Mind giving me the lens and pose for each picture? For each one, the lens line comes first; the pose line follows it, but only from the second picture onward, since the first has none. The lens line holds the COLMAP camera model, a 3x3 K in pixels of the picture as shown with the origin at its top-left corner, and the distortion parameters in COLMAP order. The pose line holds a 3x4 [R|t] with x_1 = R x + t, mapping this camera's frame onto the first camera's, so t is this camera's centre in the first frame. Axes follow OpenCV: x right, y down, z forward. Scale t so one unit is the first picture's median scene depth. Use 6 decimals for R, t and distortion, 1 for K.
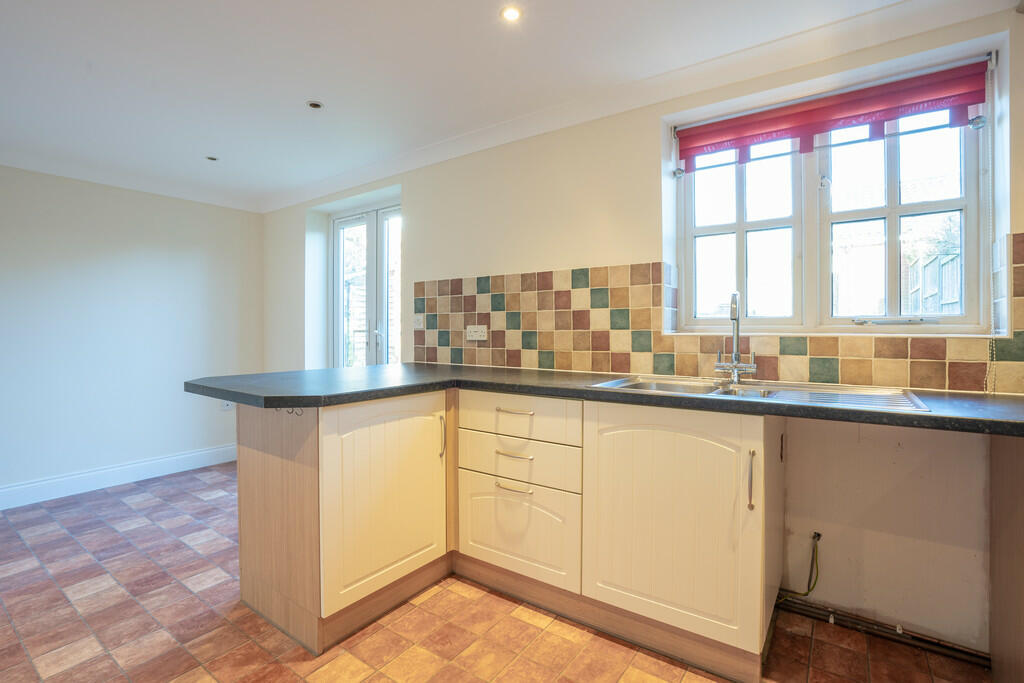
lens RADIAL K [[476.8, 0, 505.1], [0, 476.8, 335.0], [0, 0, 1]] dist [-0.032596, 0.005512]
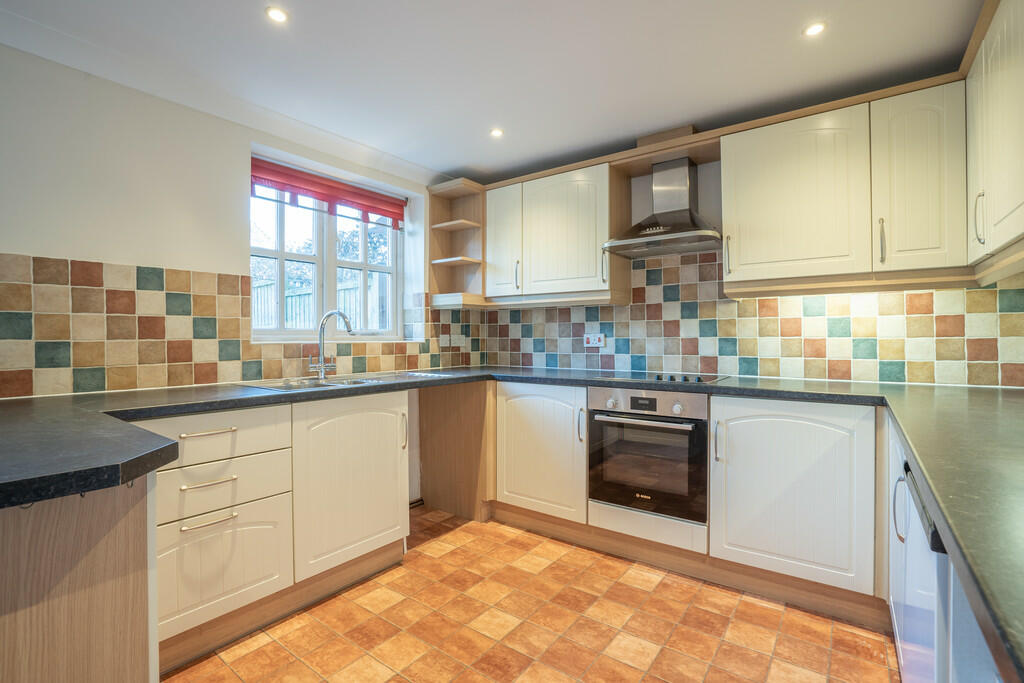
lens RADIAL K [[476.8, 0, 507.4], [0, 476.8, 339.3], [0, 0, 1]] dist [-0.032596, 0.005512]
pose [[0.038451, -0.002697, 0.999257, -0.718669], [0.014374, 0.999894, 0.002146, -0.004193], [-0.999157, 0.014281, 0.038485, 0.373659]]
